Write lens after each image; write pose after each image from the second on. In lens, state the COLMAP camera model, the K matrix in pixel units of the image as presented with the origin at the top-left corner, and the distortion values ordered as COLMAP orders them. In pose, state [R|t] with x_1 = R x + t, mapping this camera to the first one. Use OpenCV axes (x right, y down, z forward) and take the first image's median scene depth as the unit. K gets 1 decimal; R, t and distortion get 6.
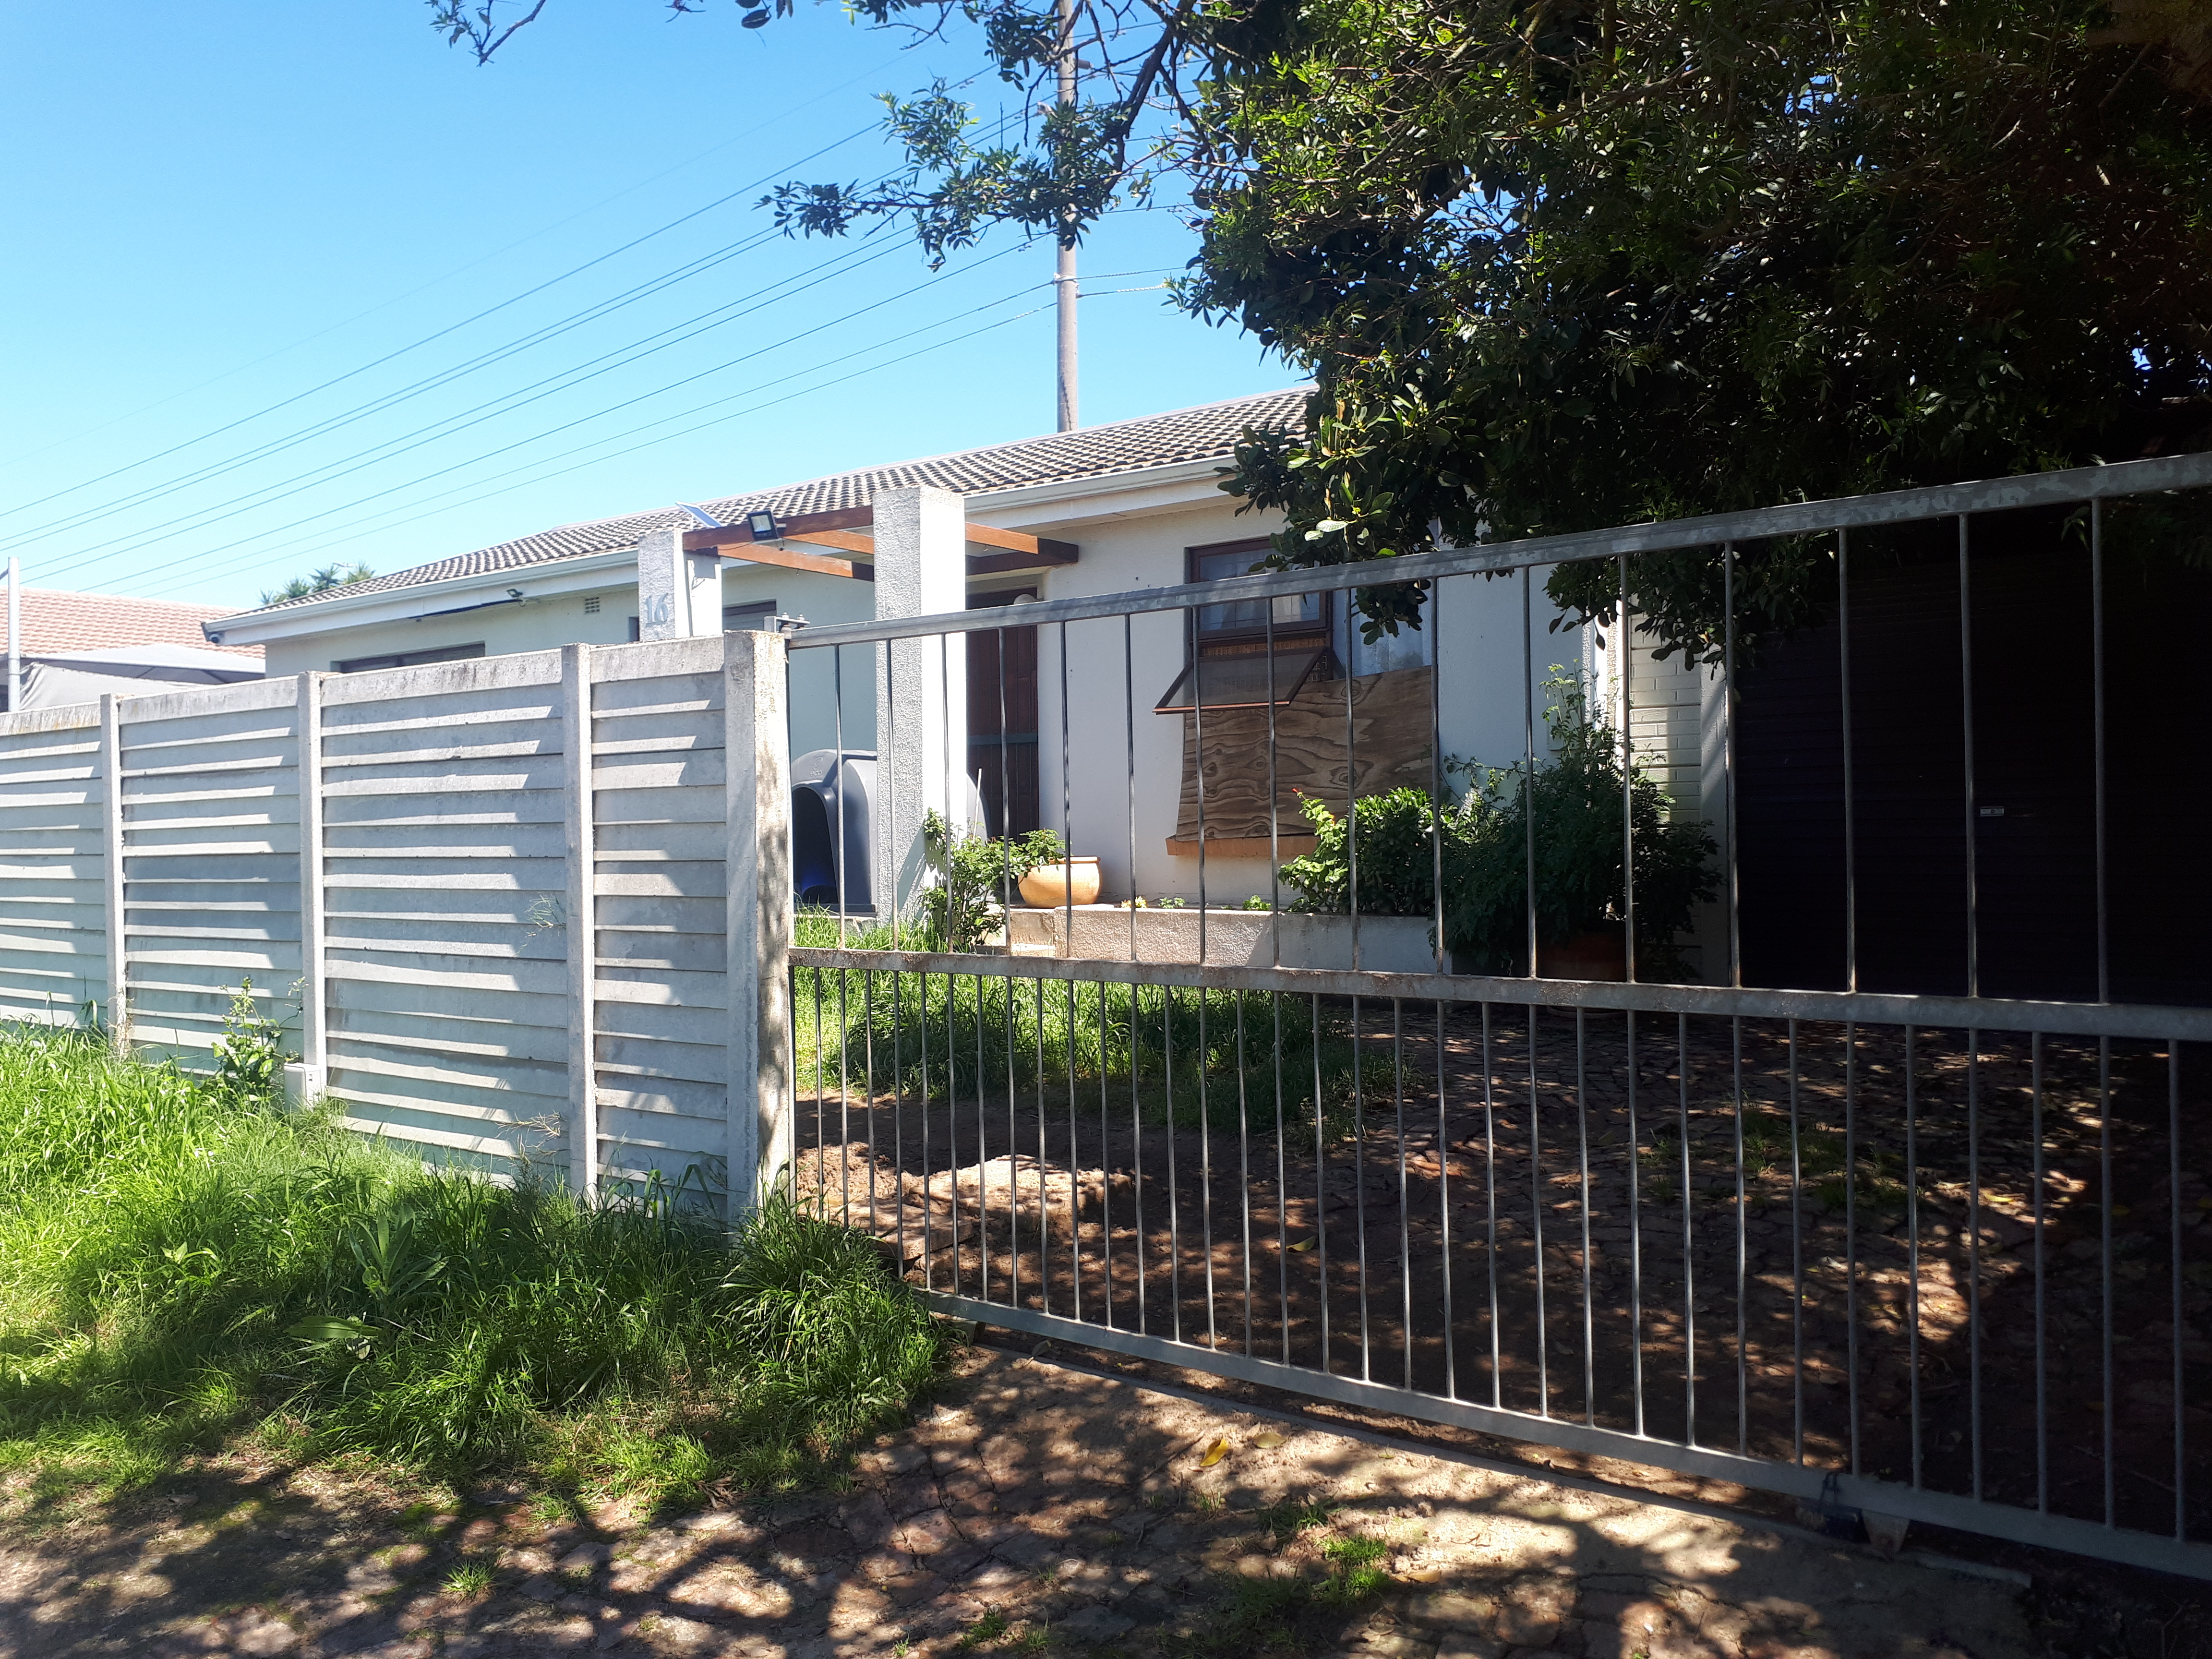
lens RADIAL K [[1742.7, 0, 1088.3], [0, 1742.7, 835.8], [0, 0, 1]] dist [0.043628, -0.043901]
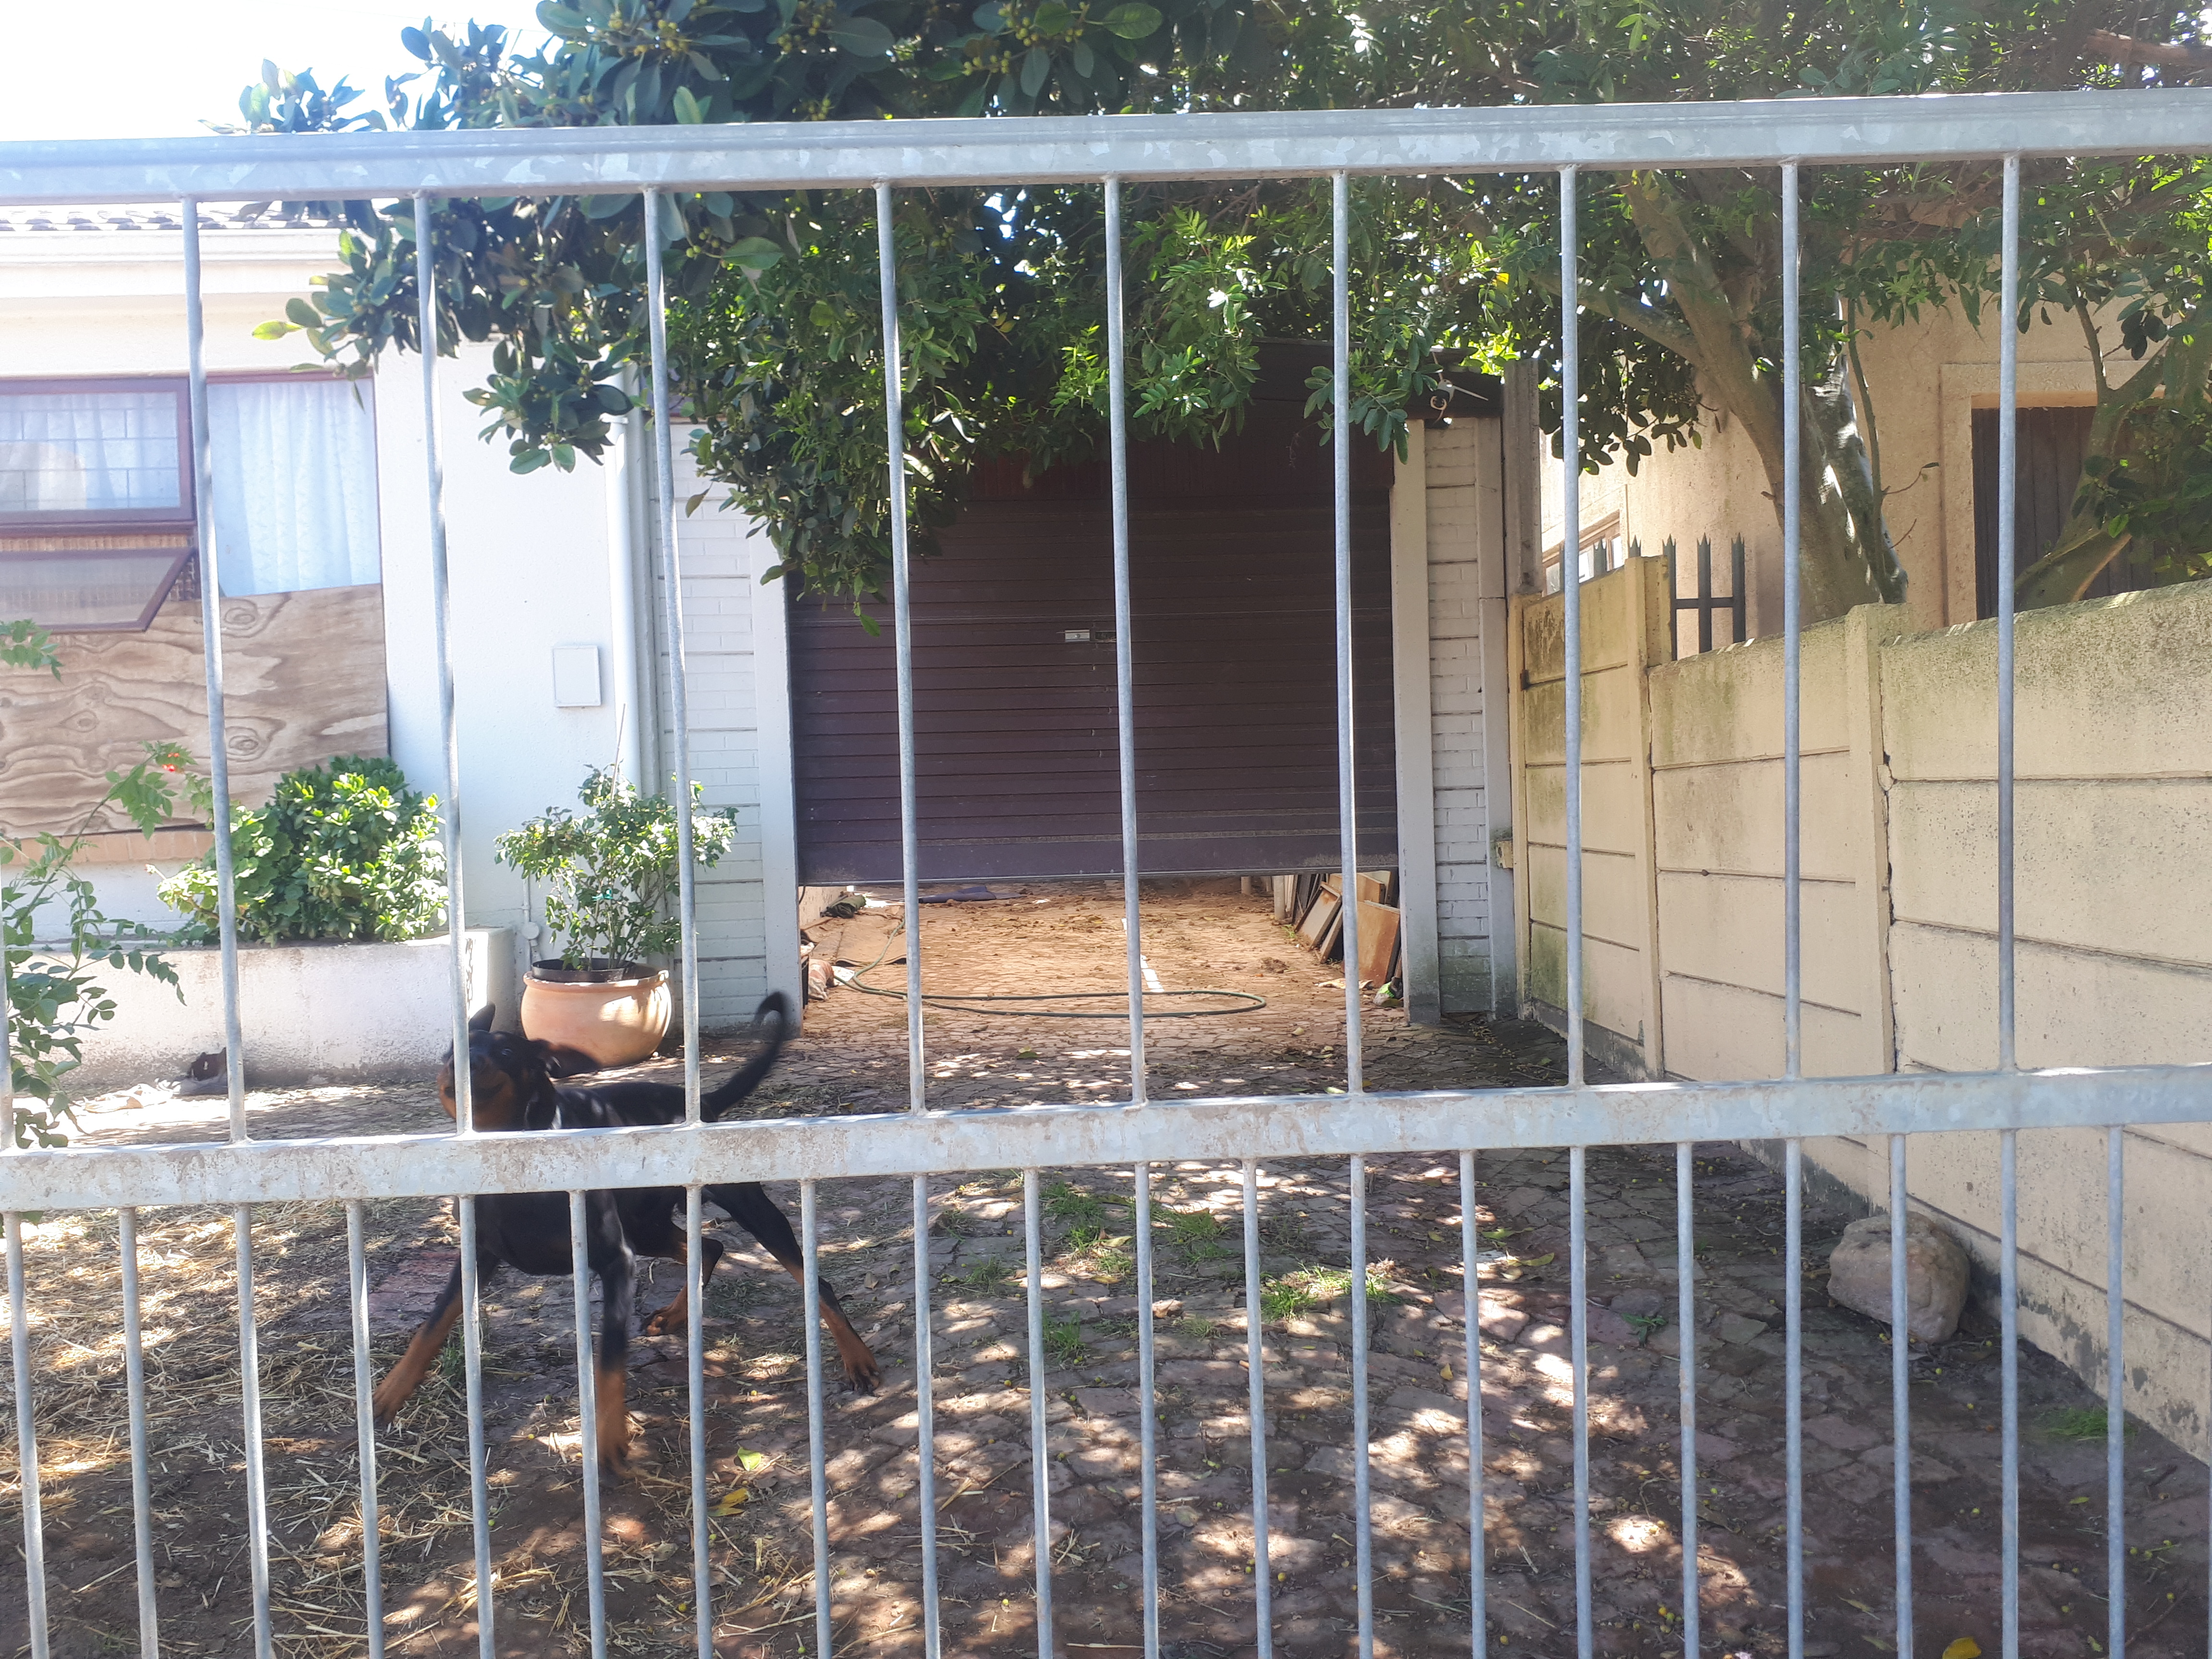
lens RADIAL K [[1765.5, 0, 1110.3], [0, 1765.5, 867.0], [0, 0, 1]] dist [0.049806, -0.075918]
pose [[0.763428, -0.036961, 0.644834, -0.091950], [0.022628, 0.999279, 0.030488, 0.003905], [-0.645496, -0.008684, 0.763714, 0.534032]]
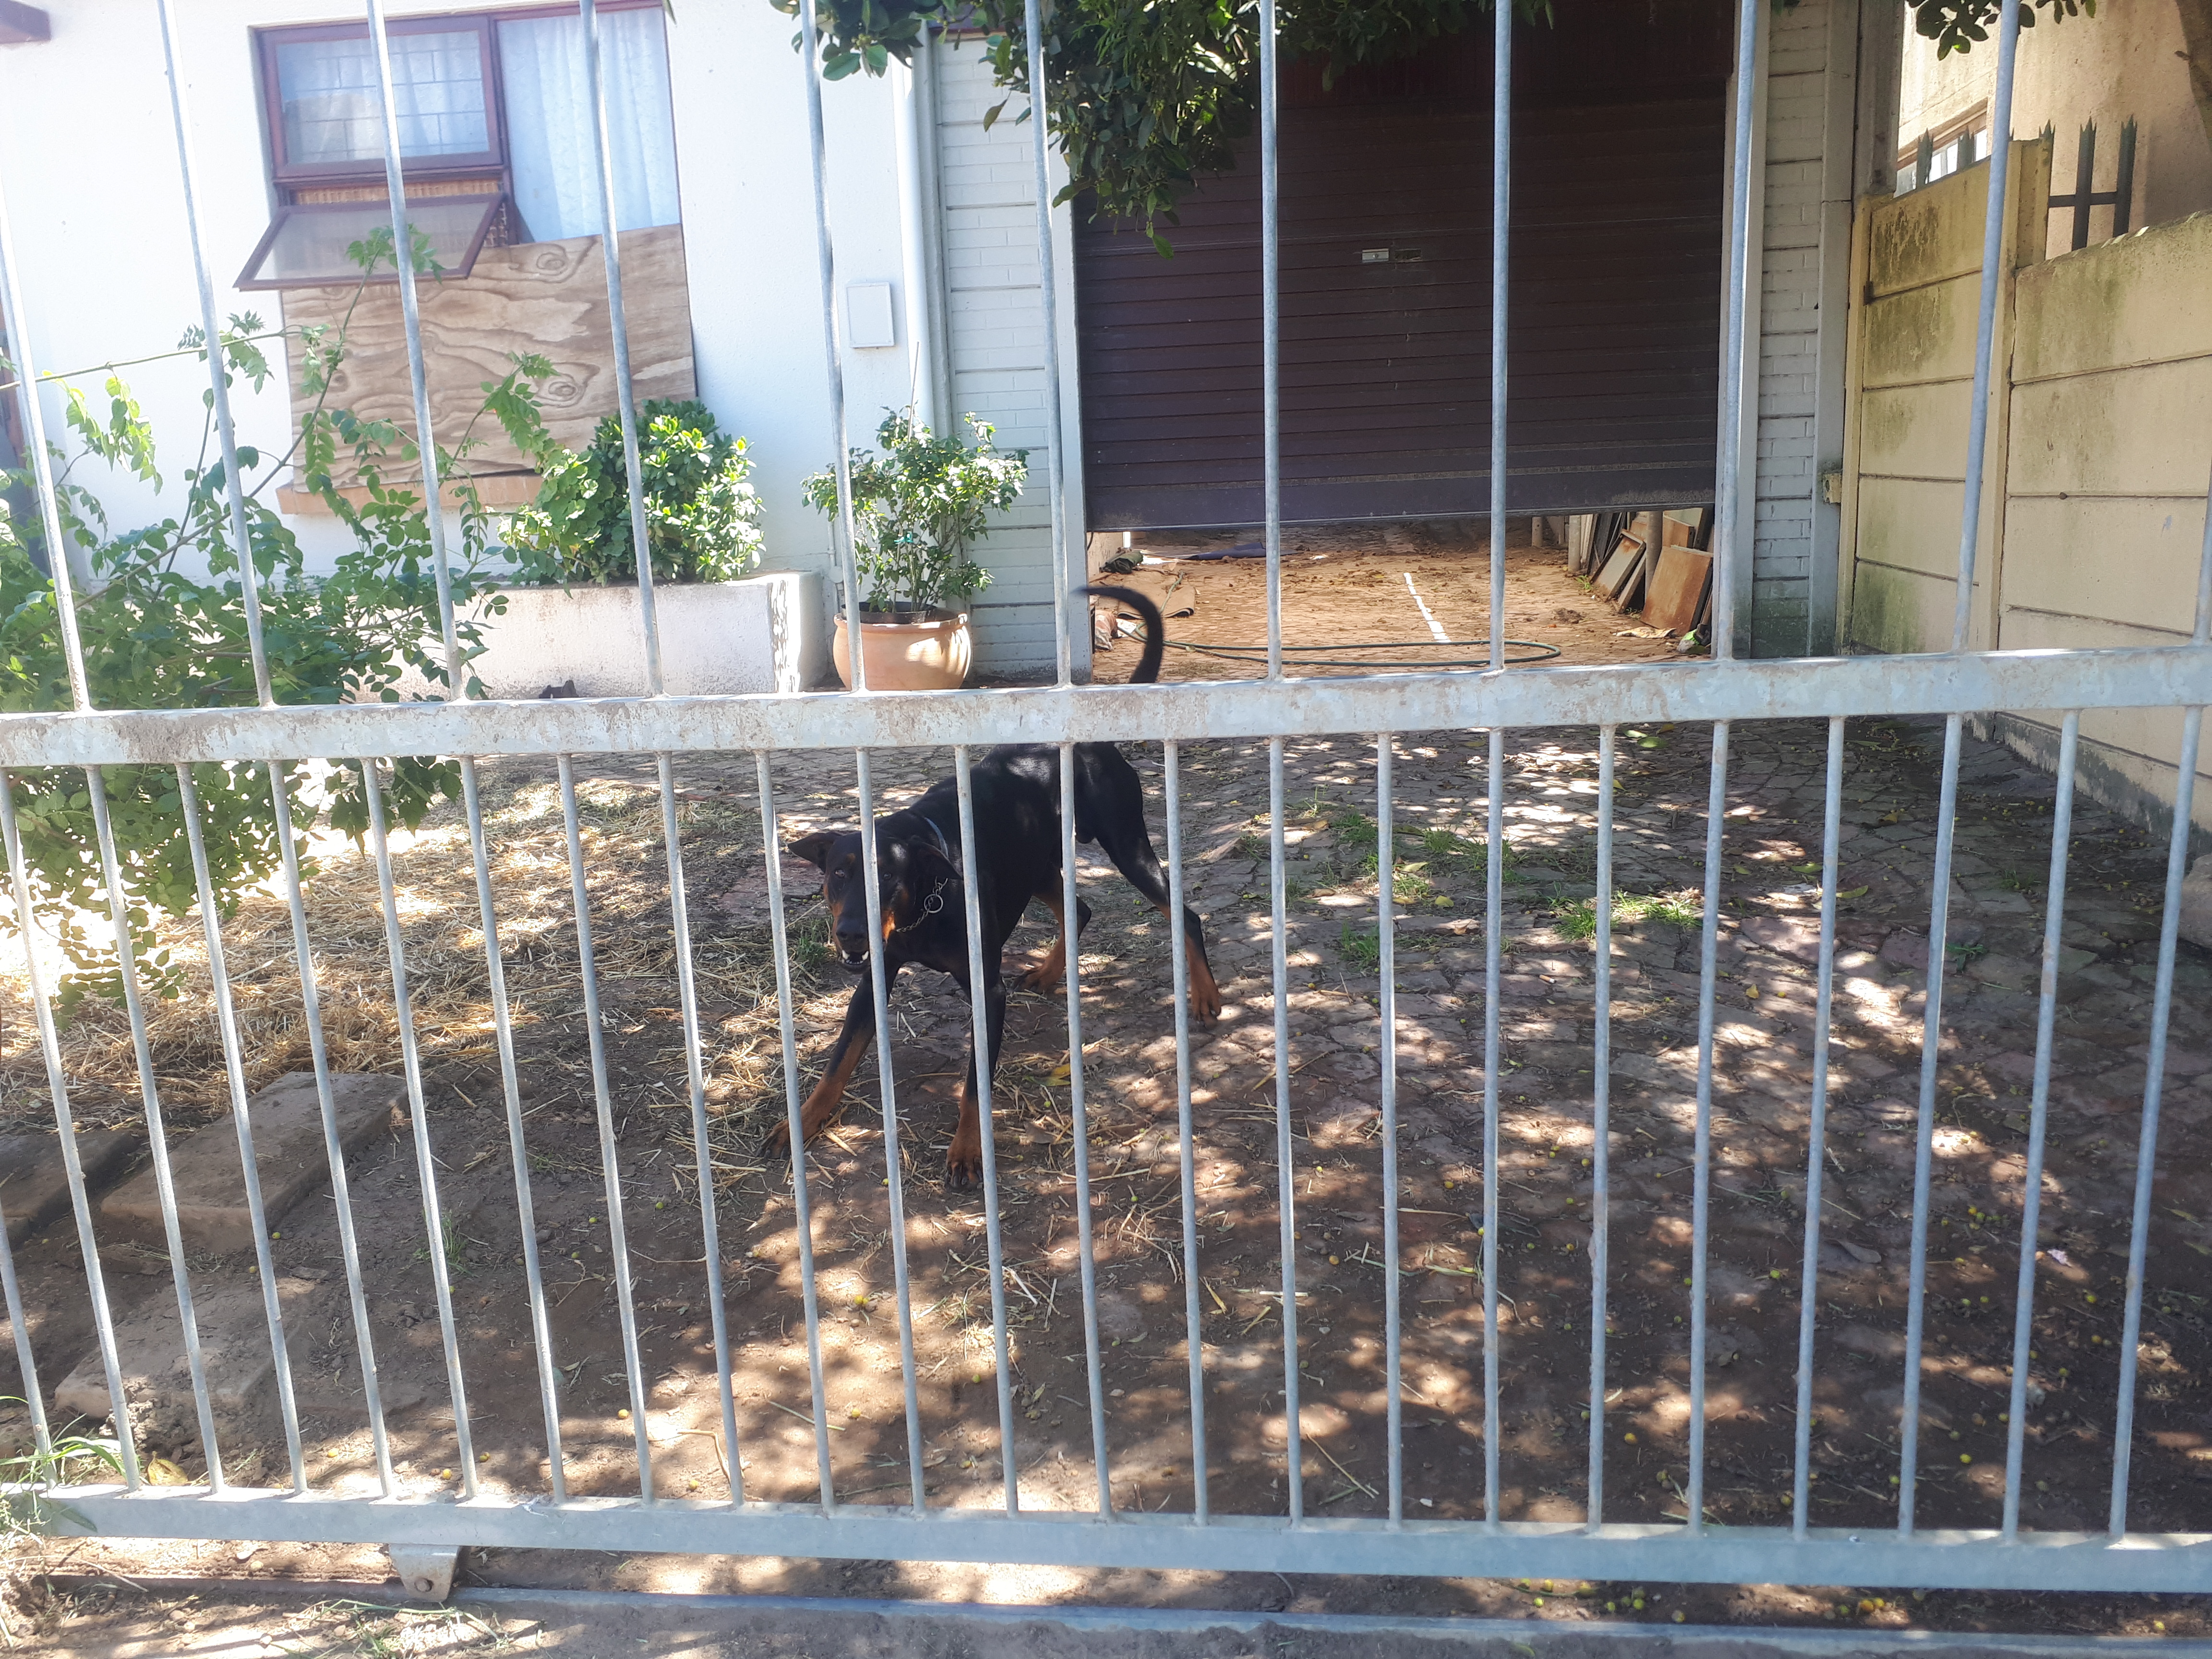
lens RADIAL K [[1765.5, 0, 1121.1], [0, 1765.5, 857.1], [0, 0, 1]] dist [0.049806, -0.075918]
pose [[0.848590, -0.136185, 0.511224, -0.113890], [0.032396, 0.977864, 0.206718, 0.022862], [-0.528059, -0.158857, 0.834217, 0.534604]]
